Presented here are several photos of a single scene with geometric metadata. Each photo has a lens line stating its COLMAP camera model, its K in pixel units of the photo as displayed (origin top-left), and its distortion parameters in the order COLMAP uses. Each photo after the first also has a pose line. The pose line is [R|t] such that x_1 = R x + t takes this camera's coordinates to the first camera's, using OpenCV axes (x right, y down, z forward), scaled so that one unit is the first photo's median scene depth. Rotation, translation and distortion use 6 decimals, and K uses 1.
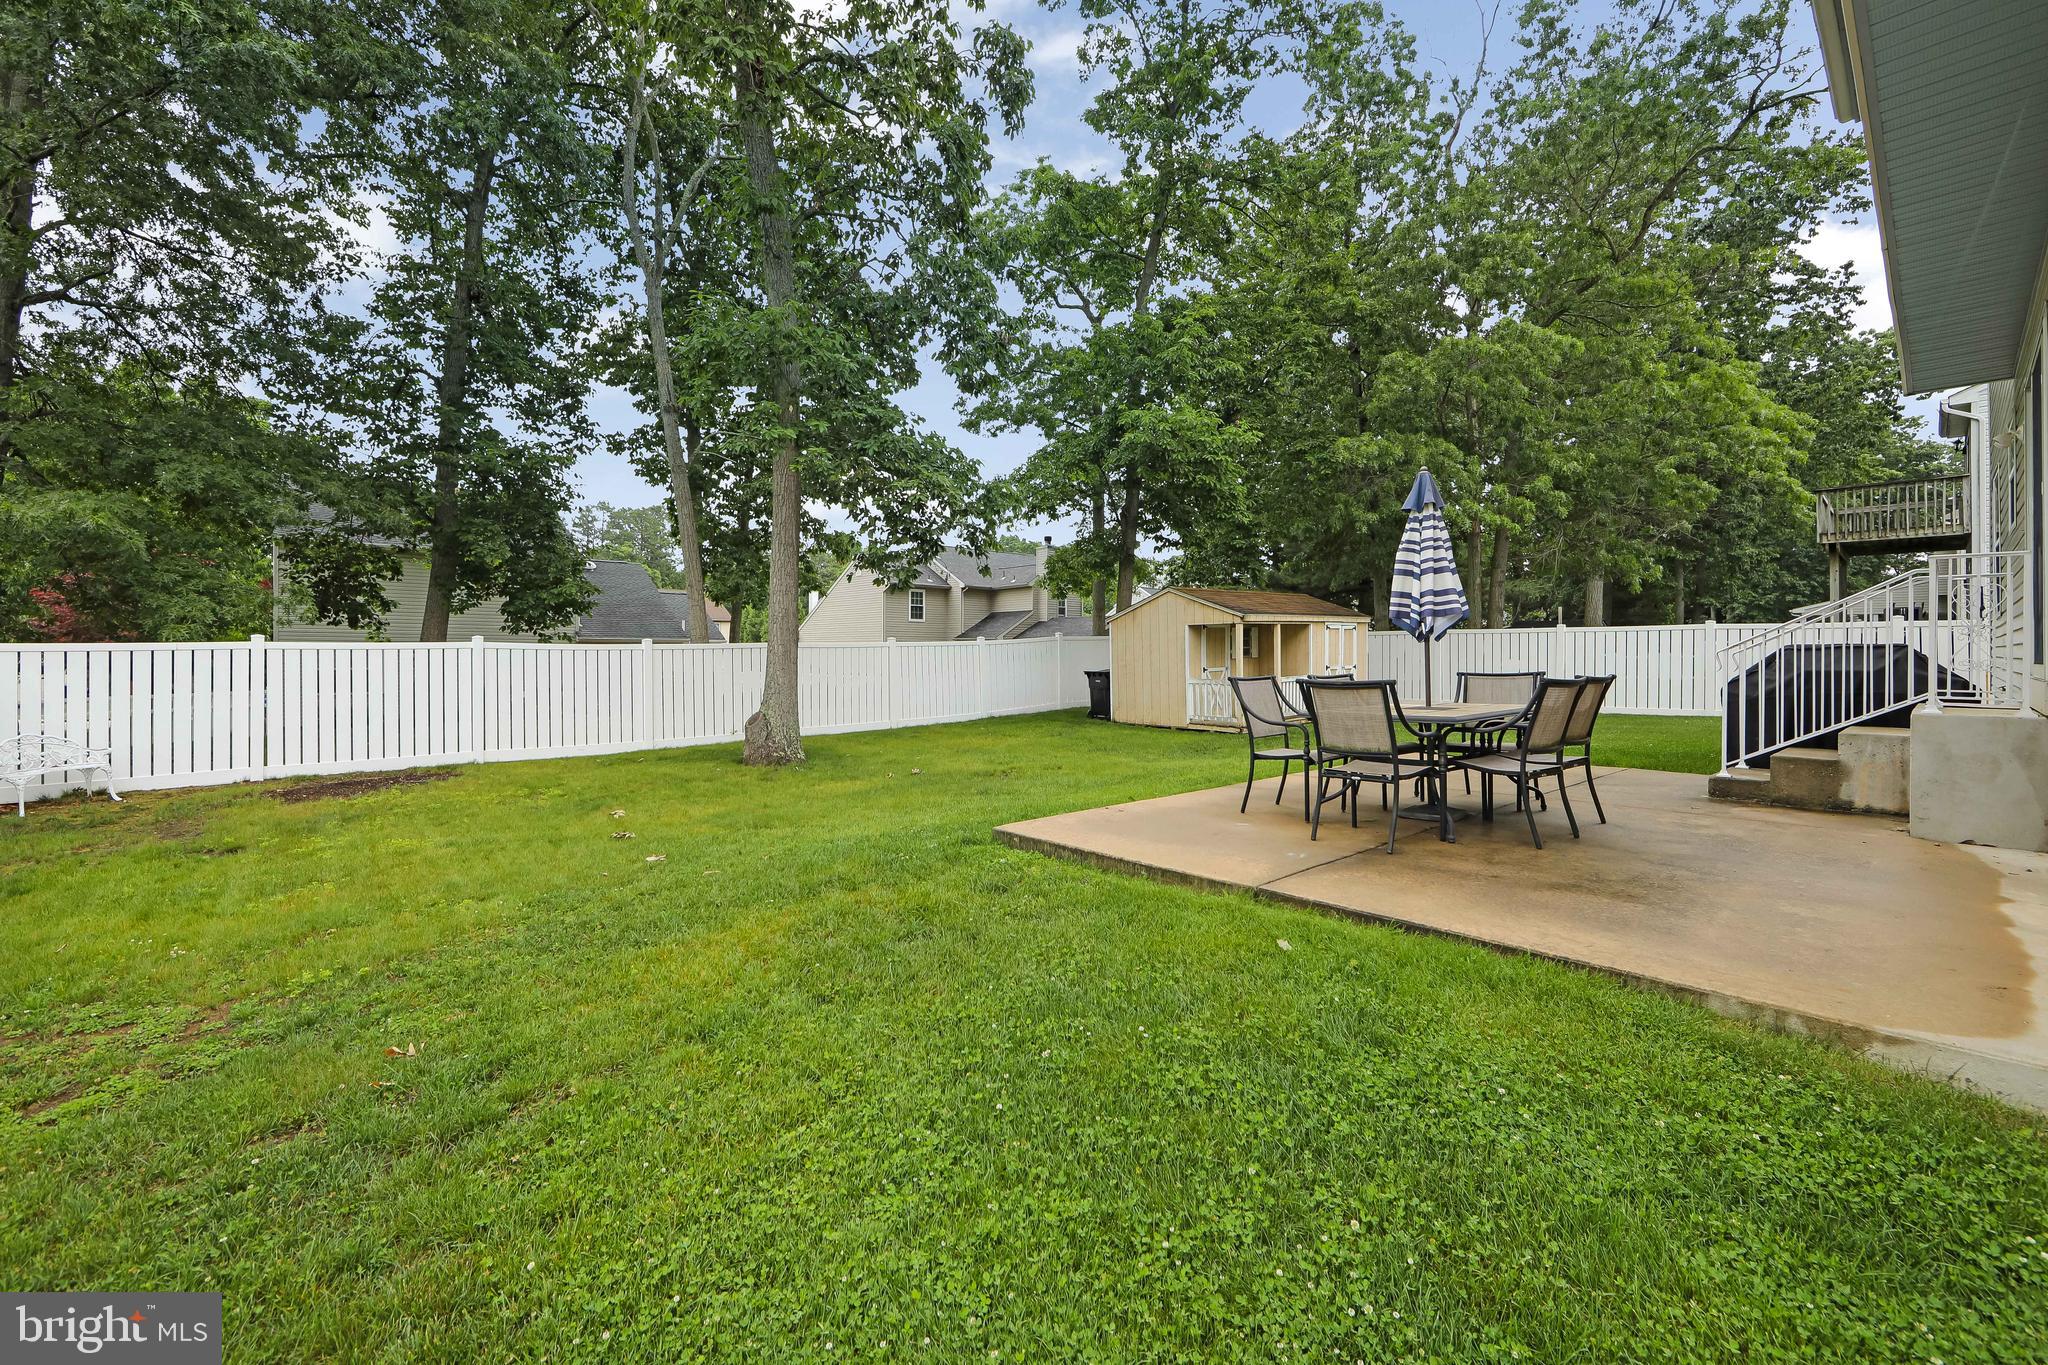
lens RADIAL K [[833.7, 0, 1024.7], [0, 833.7, 677.7], [0, 0, 1]] dist [-0.002687, 0.000285]
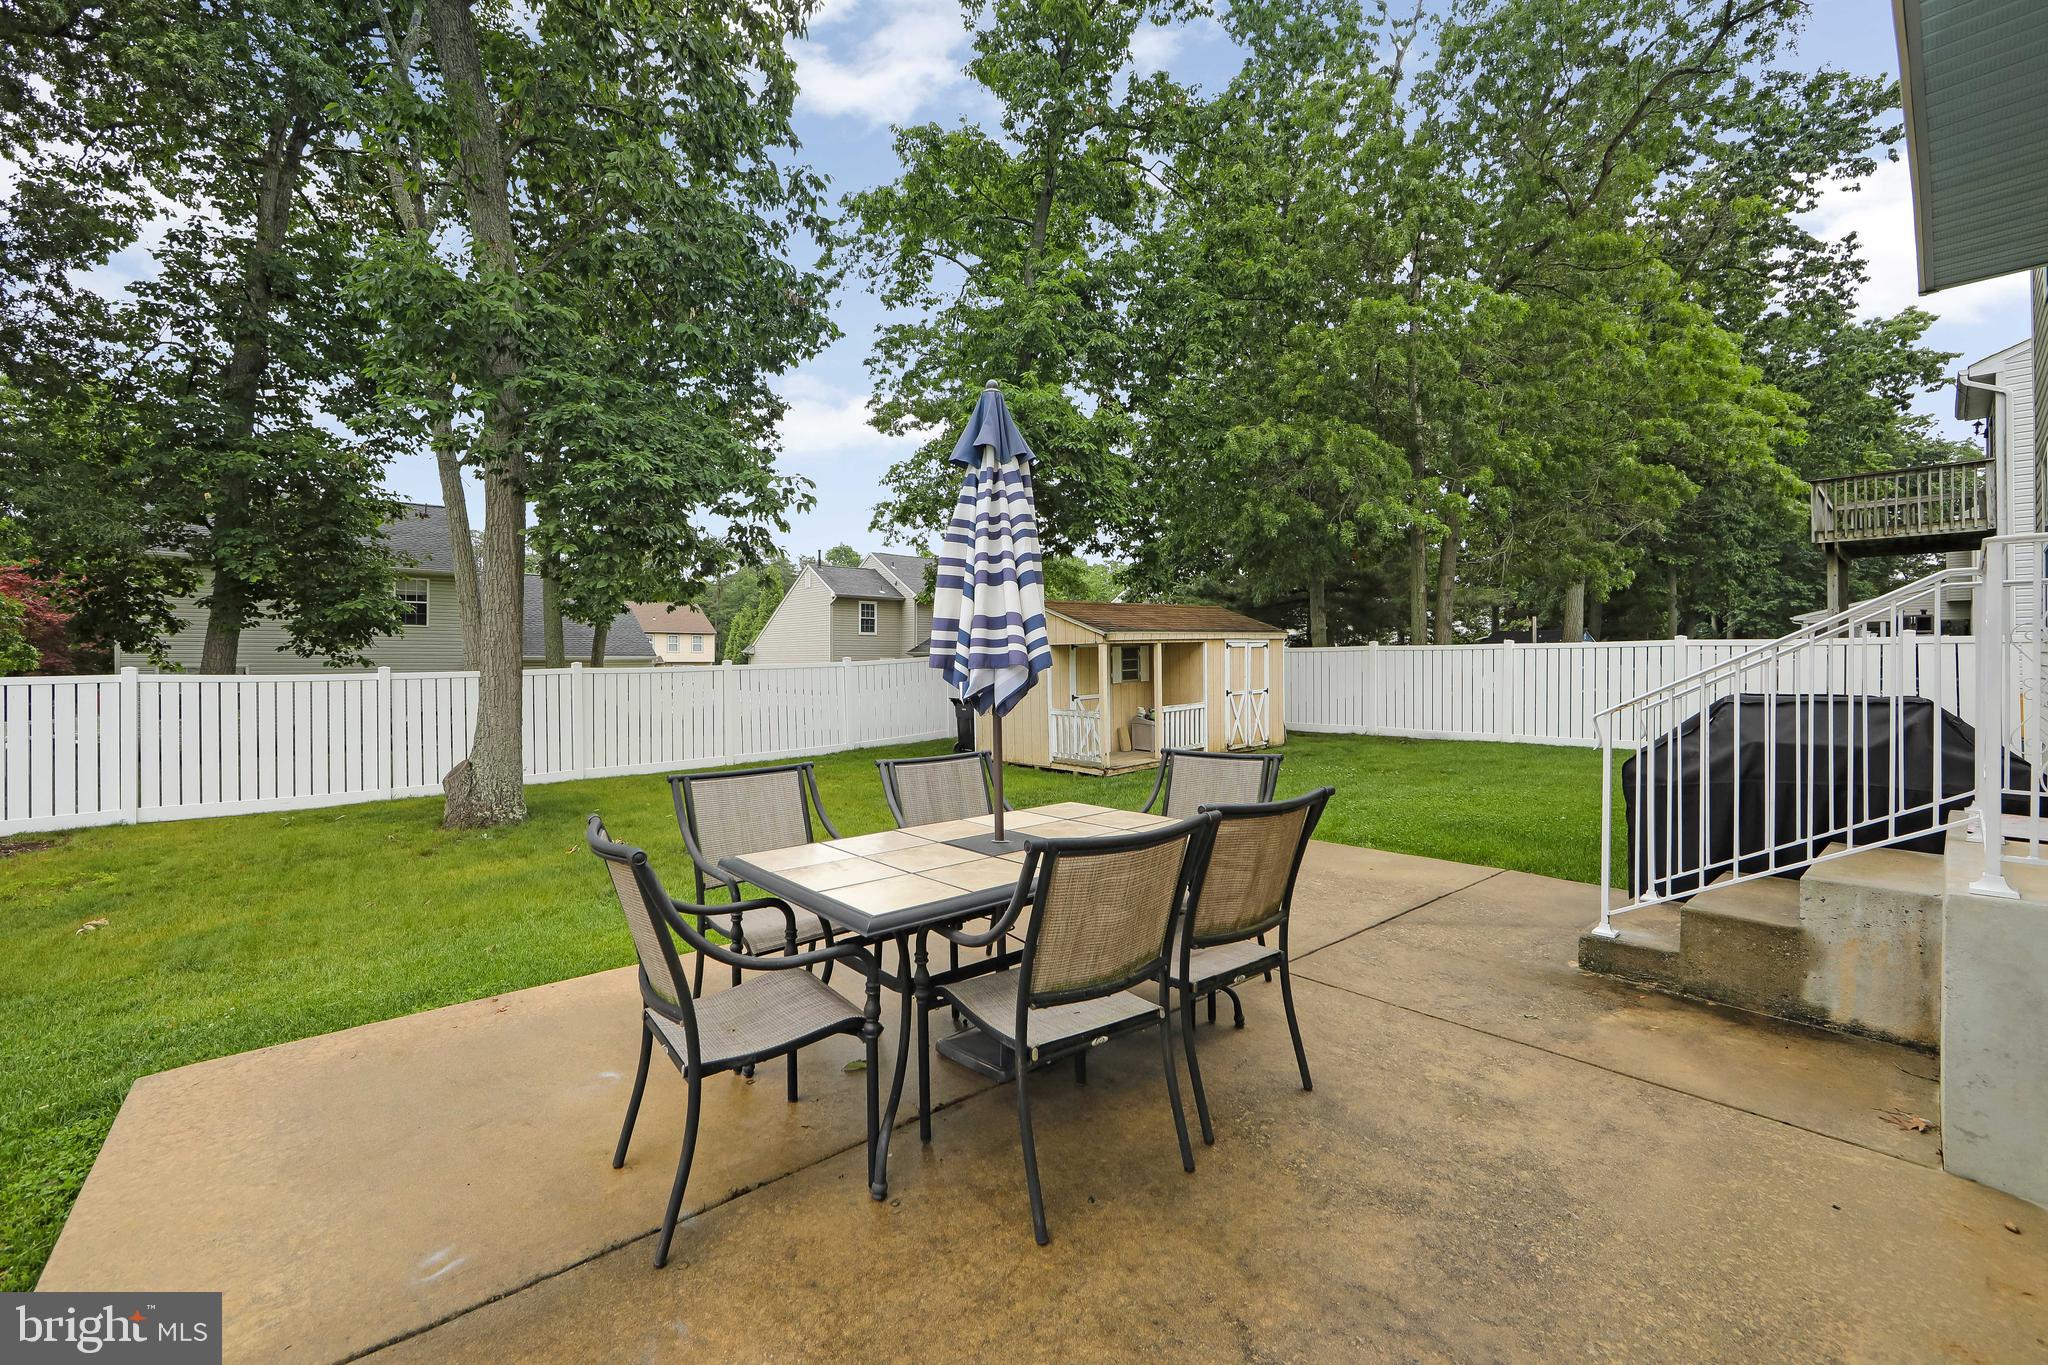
lens RADIAL K [[815.8, 0, 1027.5], [0, 815.8, 687.3], [0, 0, 1]] dist [-0.001235, -0.000047]
pose [[0.999893, -0.004989, -0.013748, 0.159989], [0.005013, 0.999986, 0.001712, -0.019116], [0.013739, -0.001781, 0.999904, 0.153547]]
